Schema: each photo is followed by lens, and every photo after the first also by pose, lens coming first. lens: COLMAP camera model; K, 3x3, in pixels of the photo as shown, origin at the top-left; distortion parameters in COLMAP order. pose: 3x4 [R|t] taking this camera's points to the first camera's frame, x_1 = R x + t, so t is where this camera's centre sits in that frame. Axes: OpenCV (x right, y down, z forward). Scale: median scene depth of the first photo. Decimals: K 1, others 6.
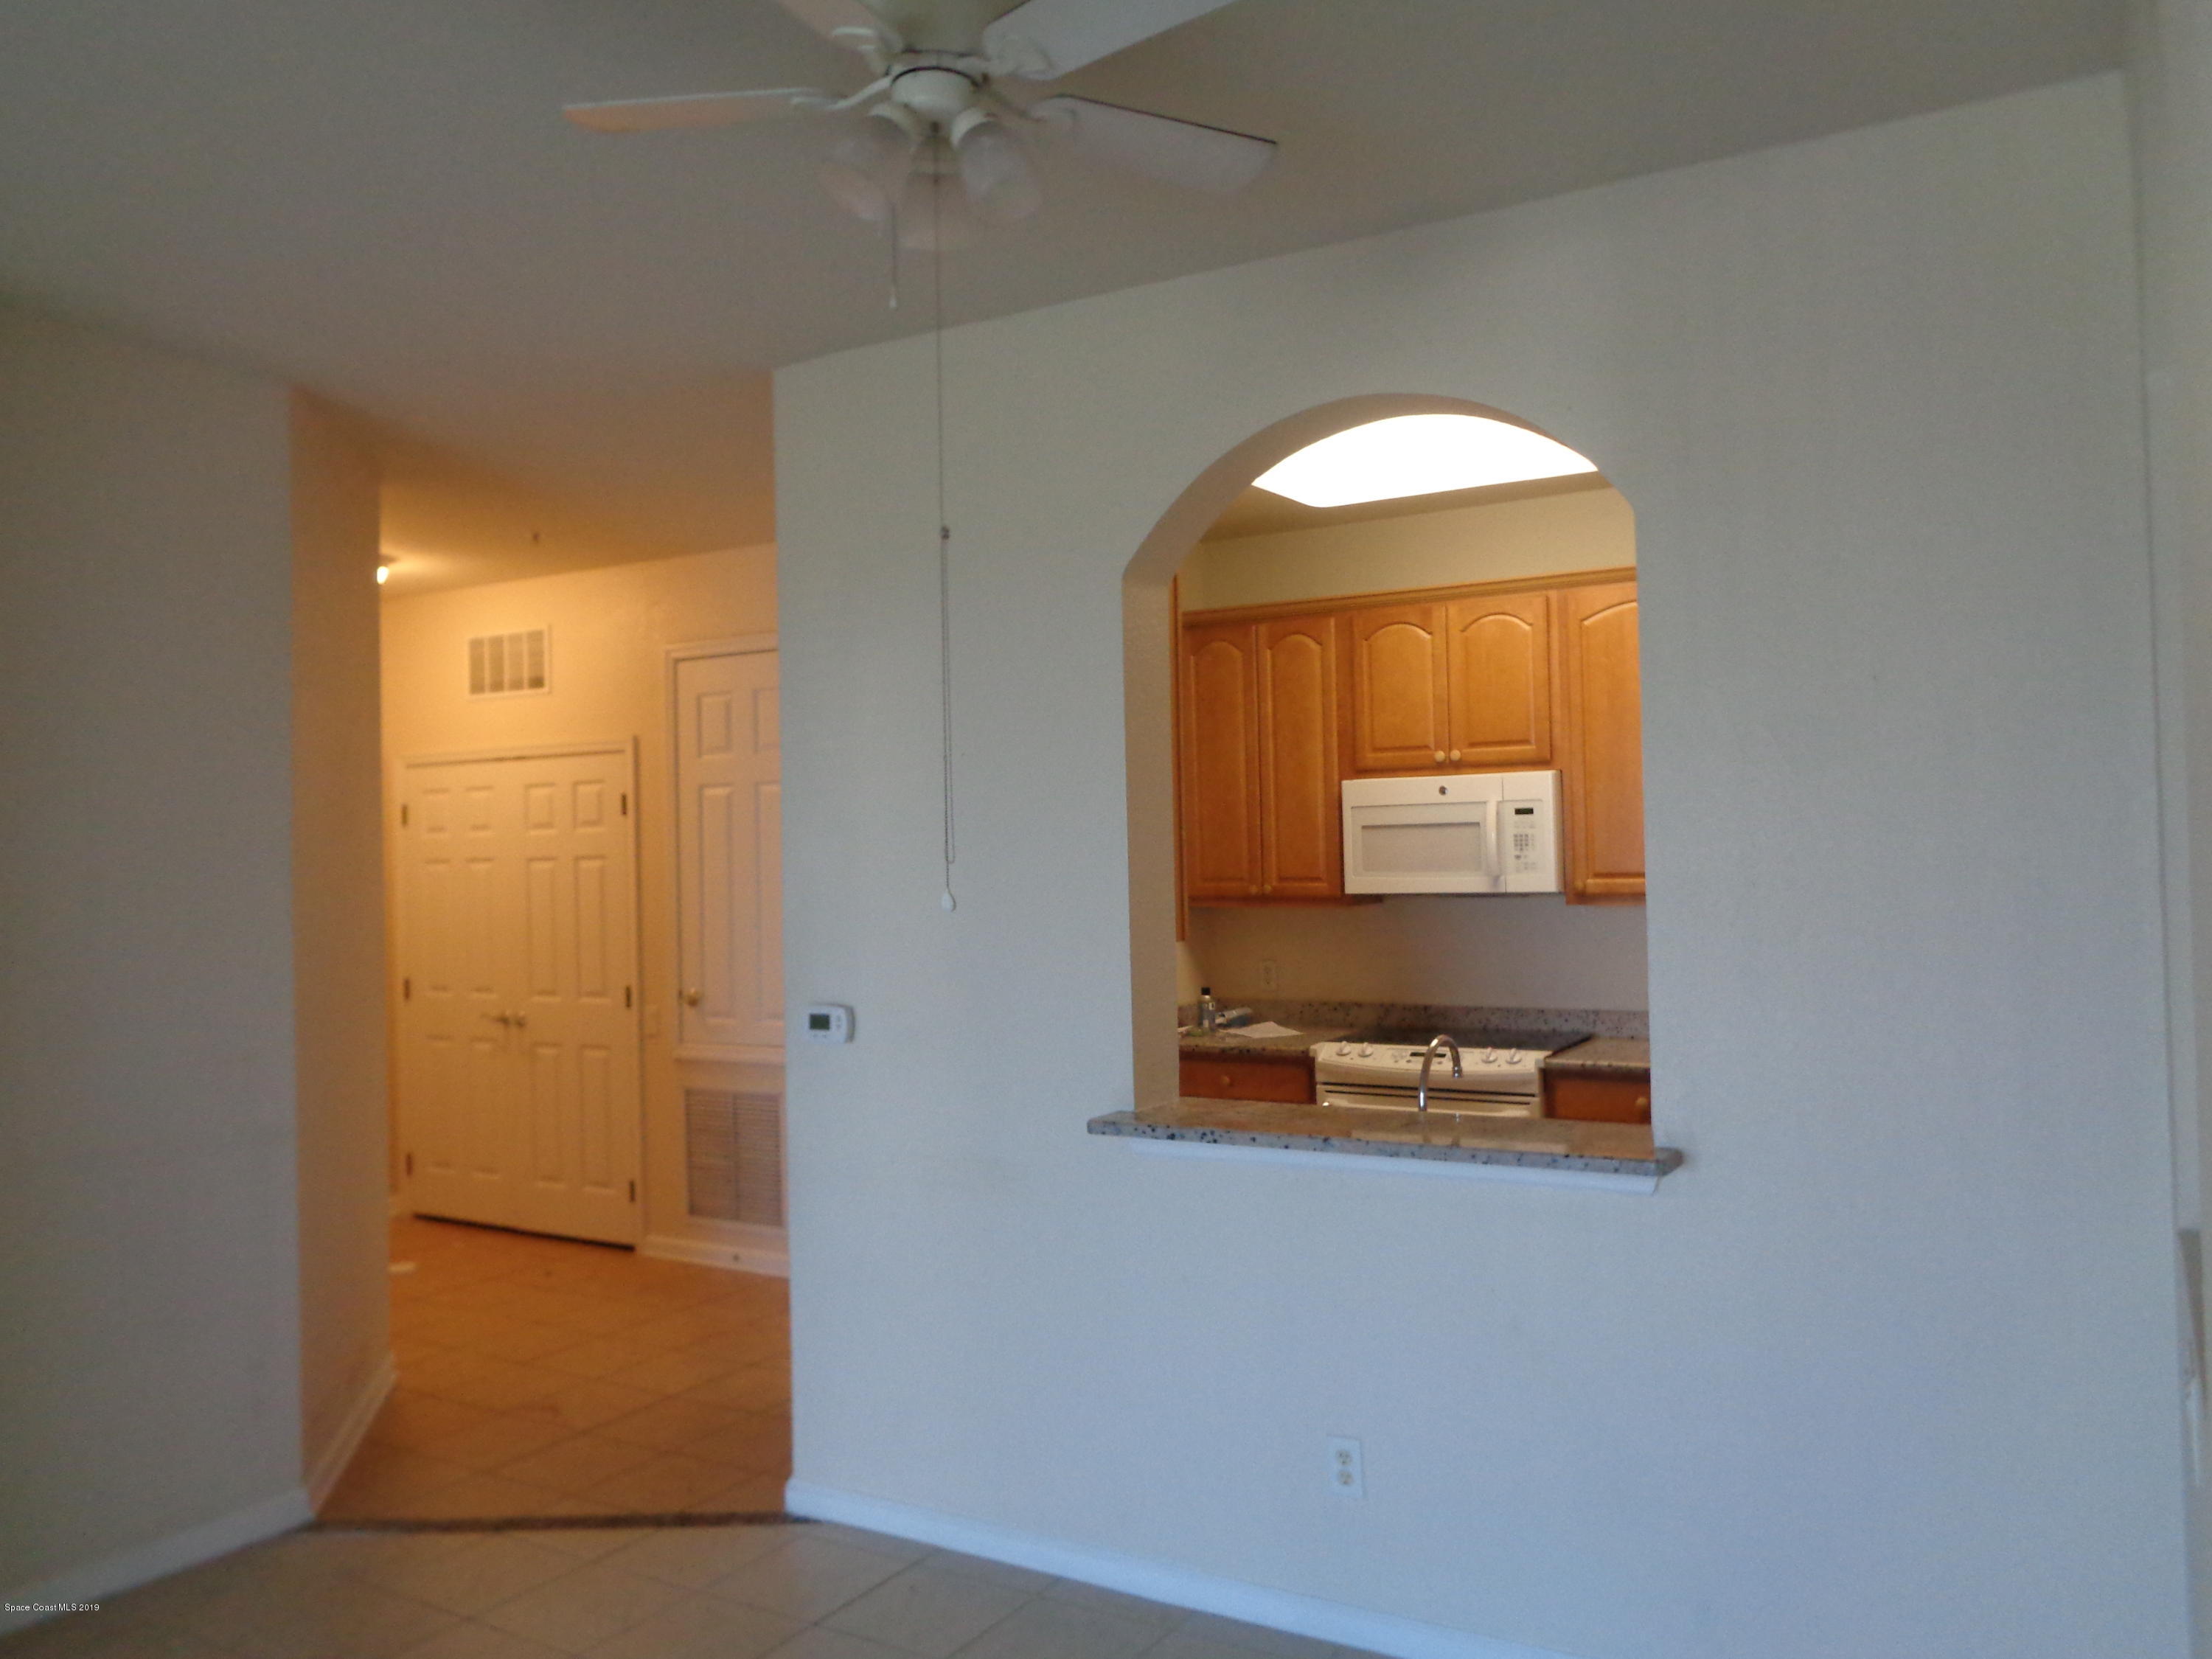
lens RADIAL K [[1641.6, 0, 1106.0], [0, 1641.6, 830.2], [0, 0, 1]] dist [0.012360, 0.001605]
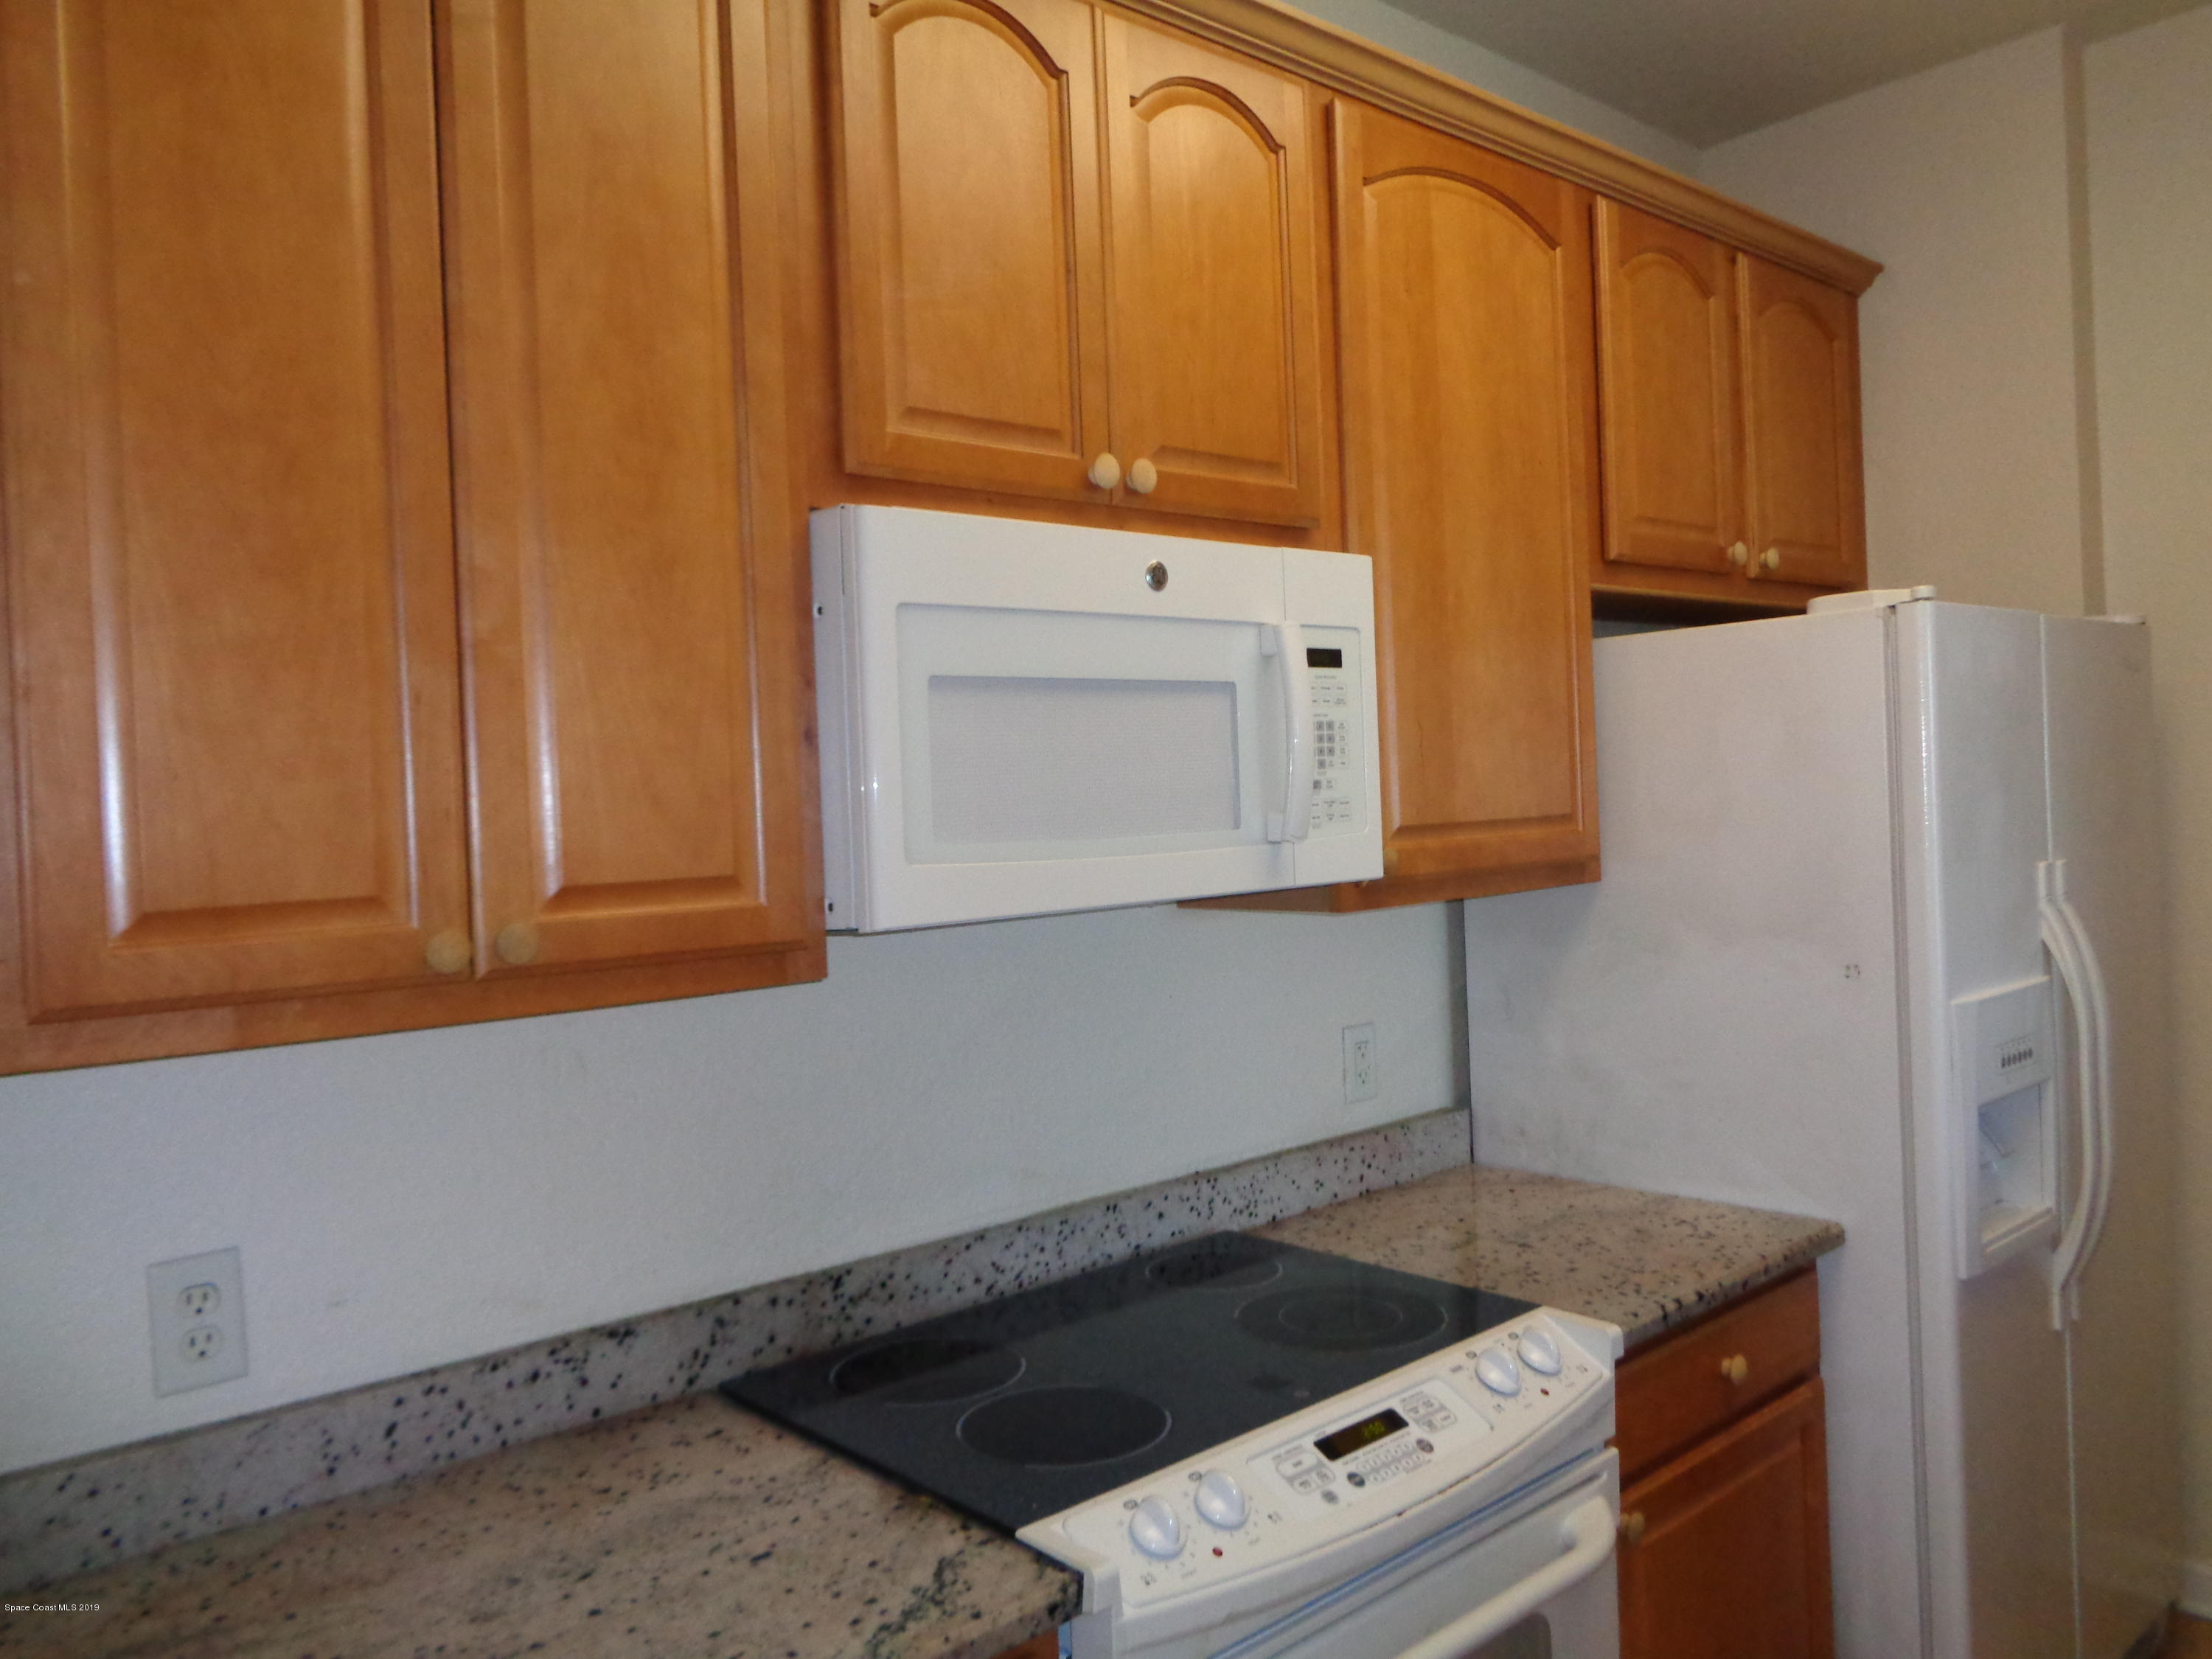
lens RADIAL K [[1641.6, 0, 1104.9], [0, 1641.6, 817.7], [0, 0, 1]] dist [0.012360, 0.001605]
pose [[0.298775, -0.004581, 0.954313, -0.098304], [0.020866, 0.999781, -0.001733, 0.022244], [-0.954095, 0.020431, 0.298805, 0.907263]]
